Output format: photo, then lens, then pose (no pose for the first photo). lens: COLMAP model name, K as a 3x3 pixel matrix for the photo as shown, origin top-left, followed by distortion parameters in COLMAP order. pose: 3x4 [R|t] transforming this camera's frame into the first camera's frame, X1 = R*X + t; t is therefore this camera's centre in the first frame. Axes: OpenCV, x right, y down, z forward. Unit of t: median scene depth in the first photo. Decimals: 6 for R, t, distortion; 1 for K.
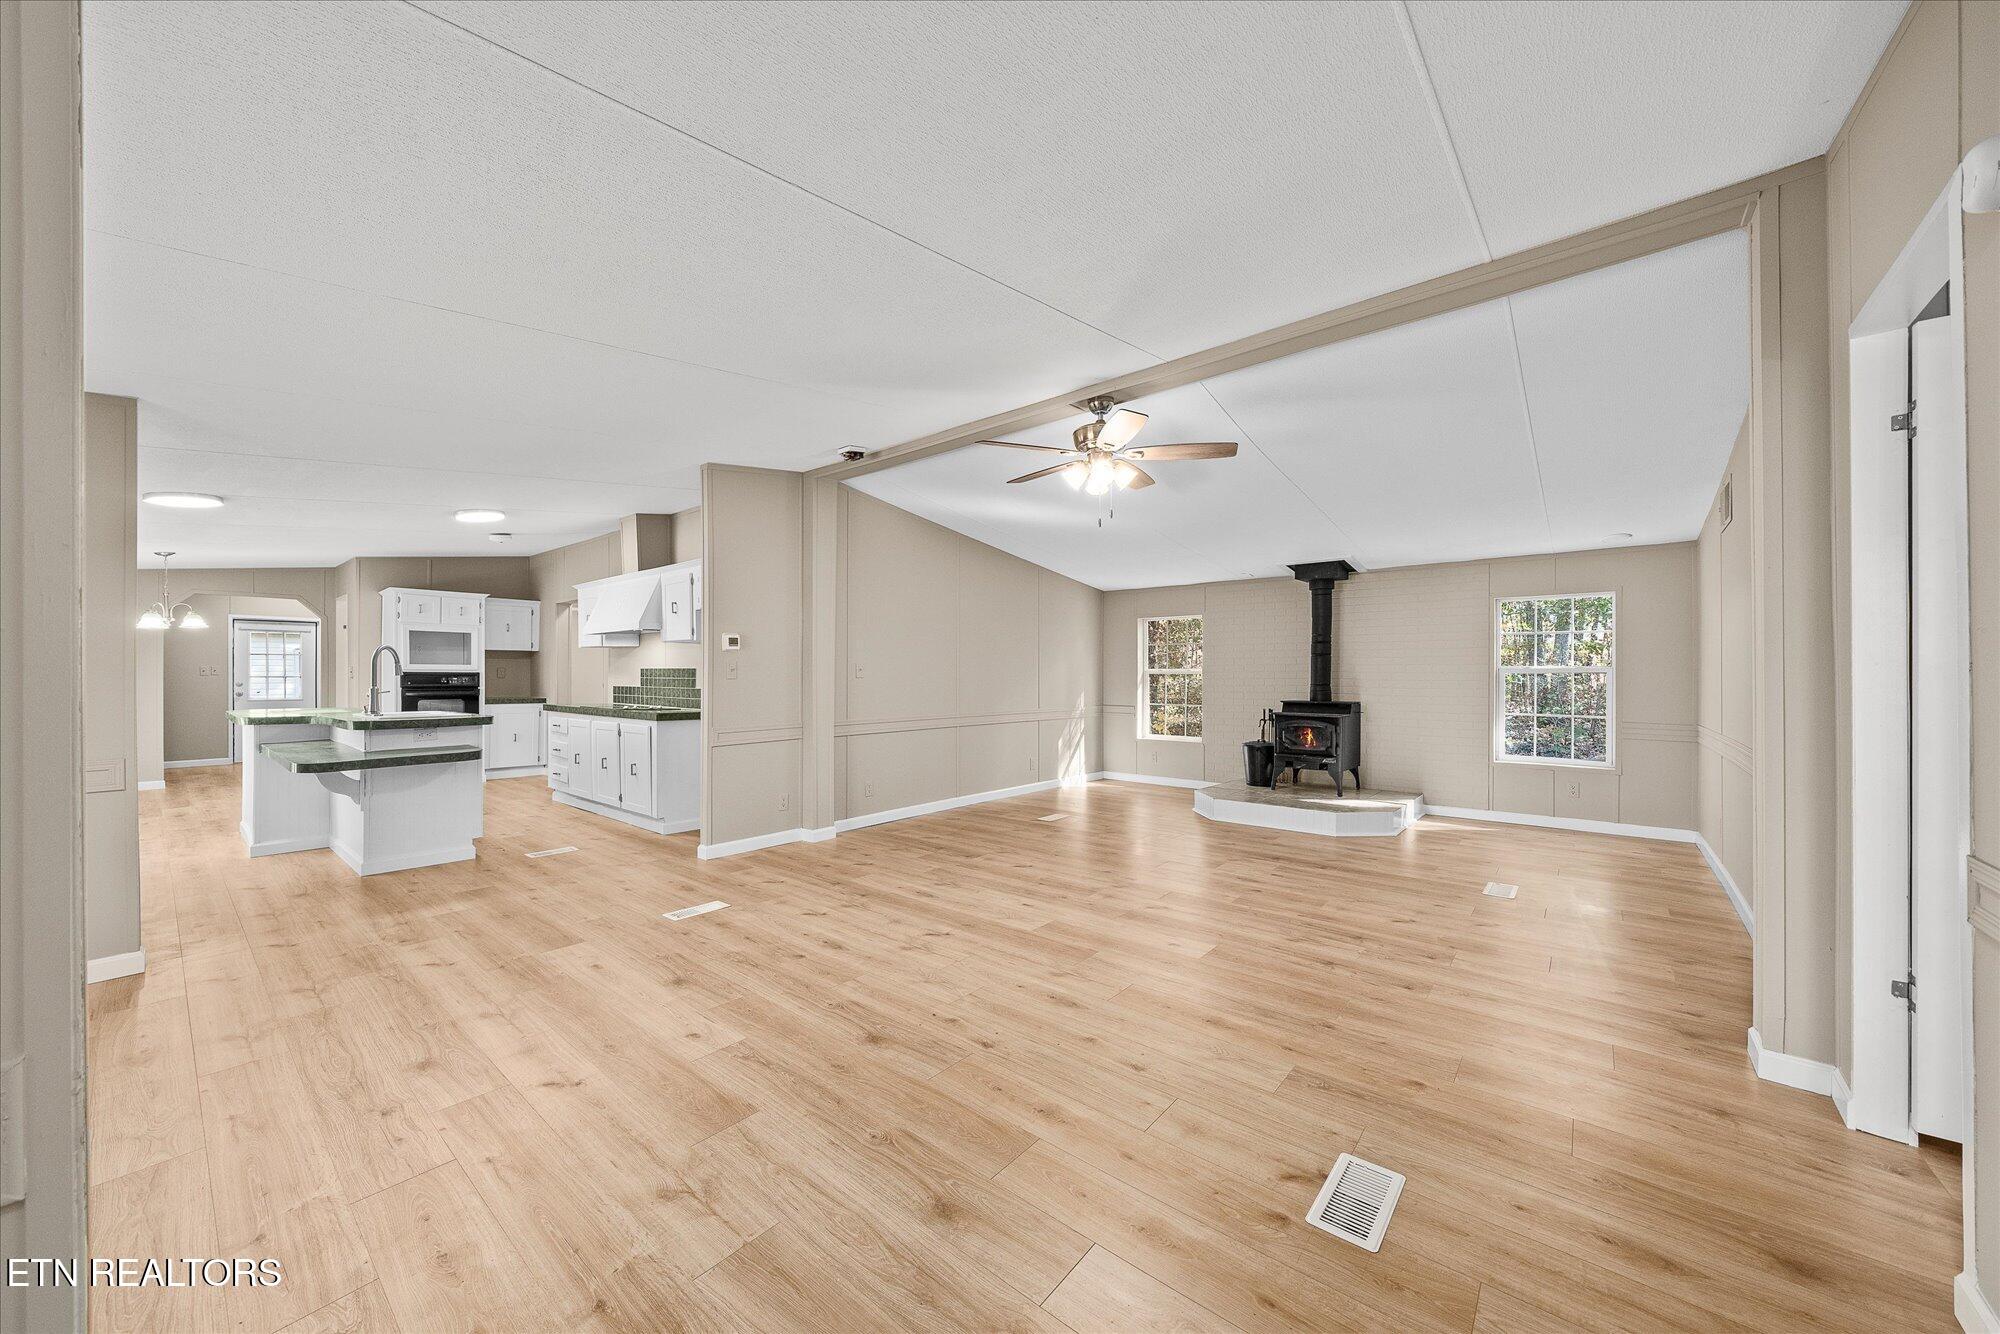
lens RADIAL K [[701.9, 0, 997.0], [0, 701.9, 673.5], [0, 0, 1]] dist [-0.001867, 0.000030]
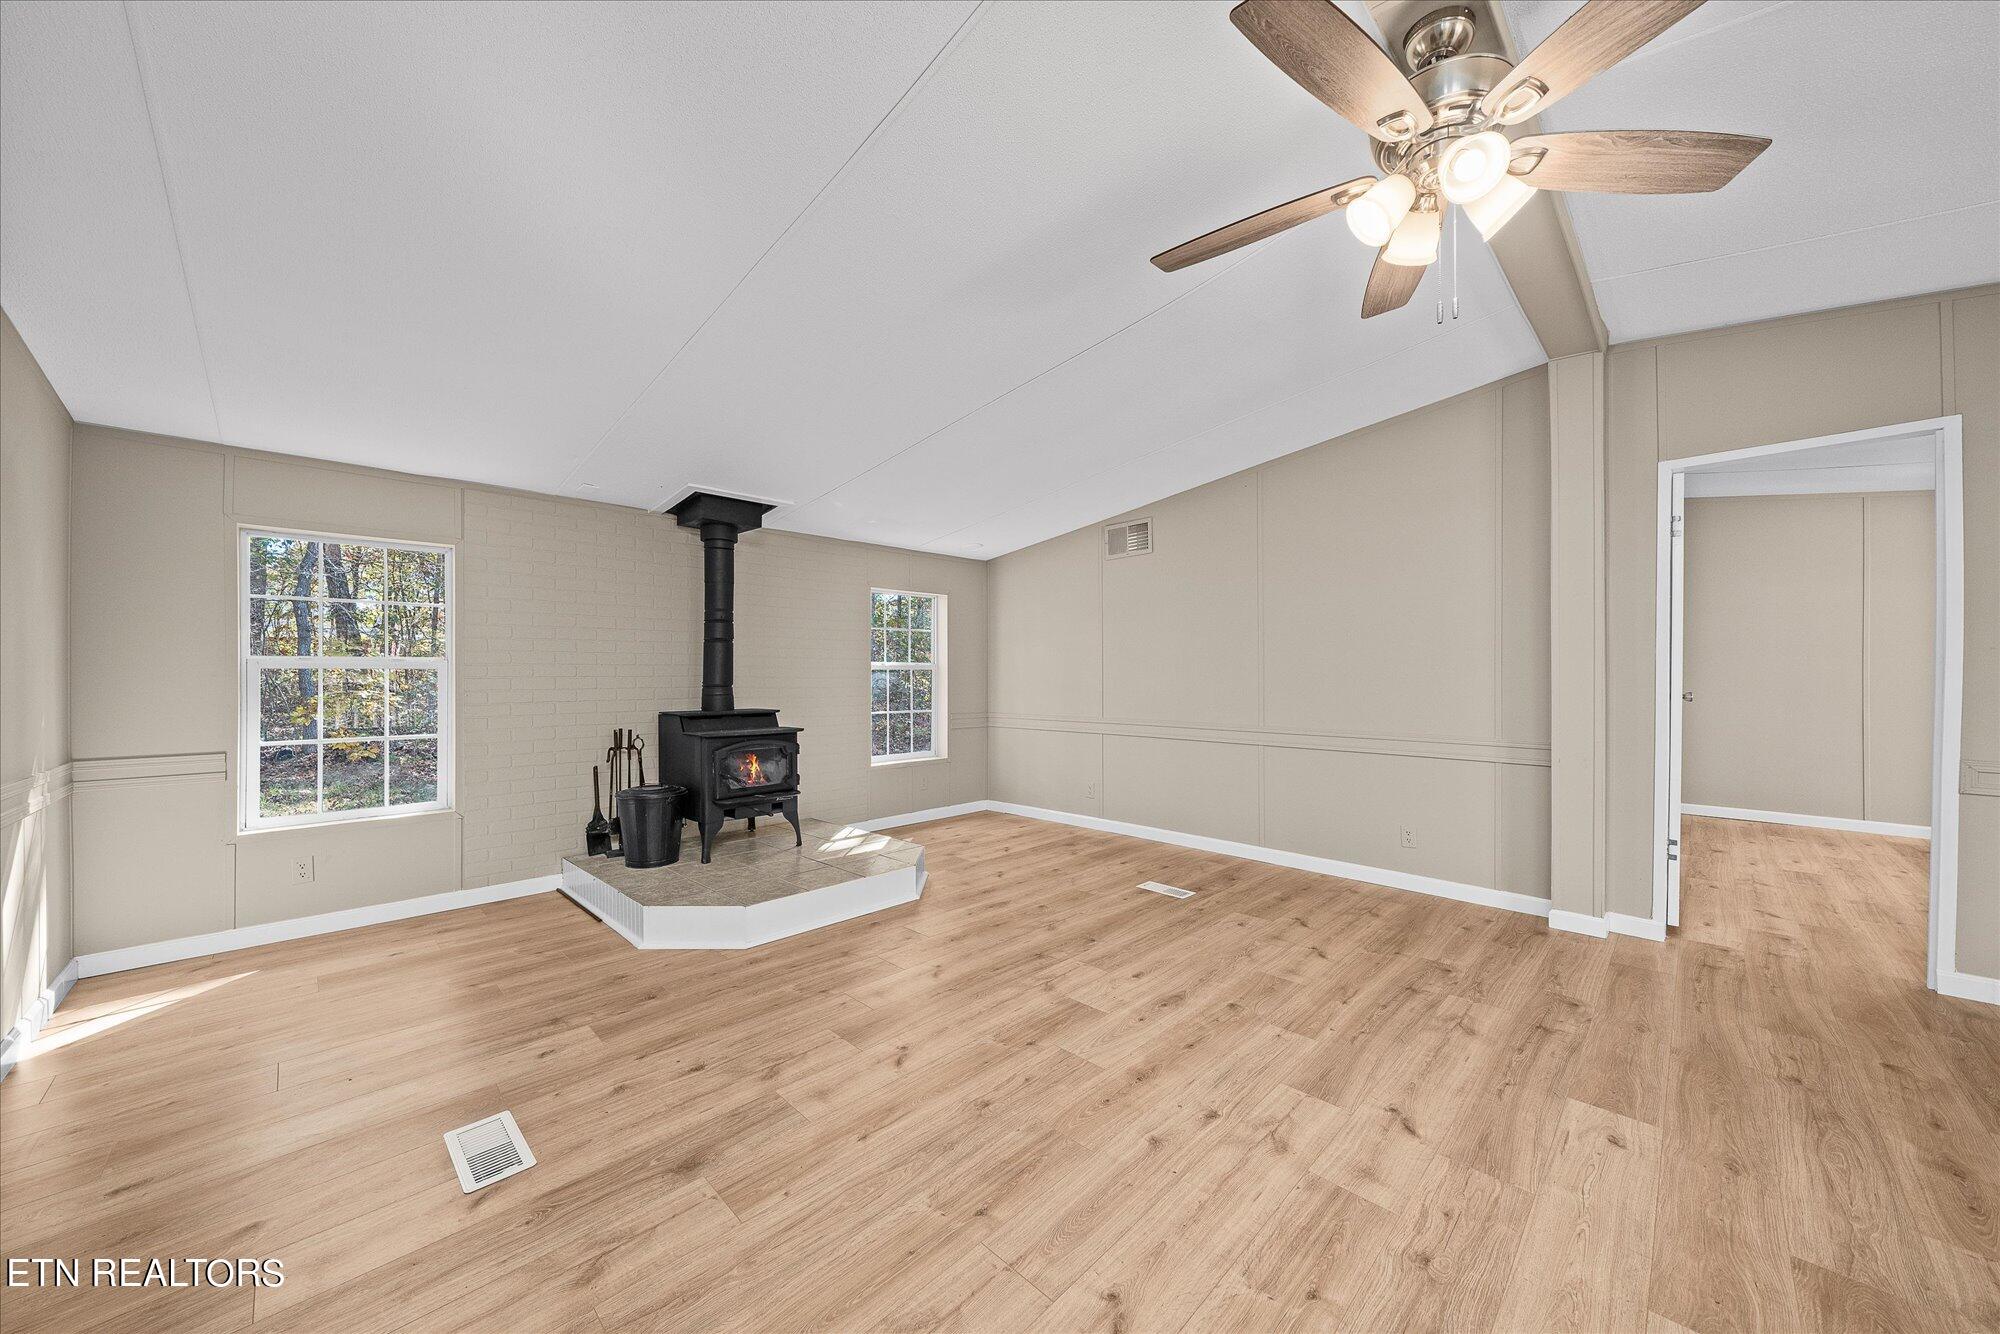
lens RADIAL K [[701.9, 0, 996.4], [0, 701.9, 666.3], [0, 0, 1]] dist [-0.001867, 0.000030]
pose [[0.099720, 0.001861, 0.995014, -0.291576], [-0.005455, 0.999984, -0.001324, -0.005288], [-0.995001, -0.005296, 0.099729, 1.111680]]
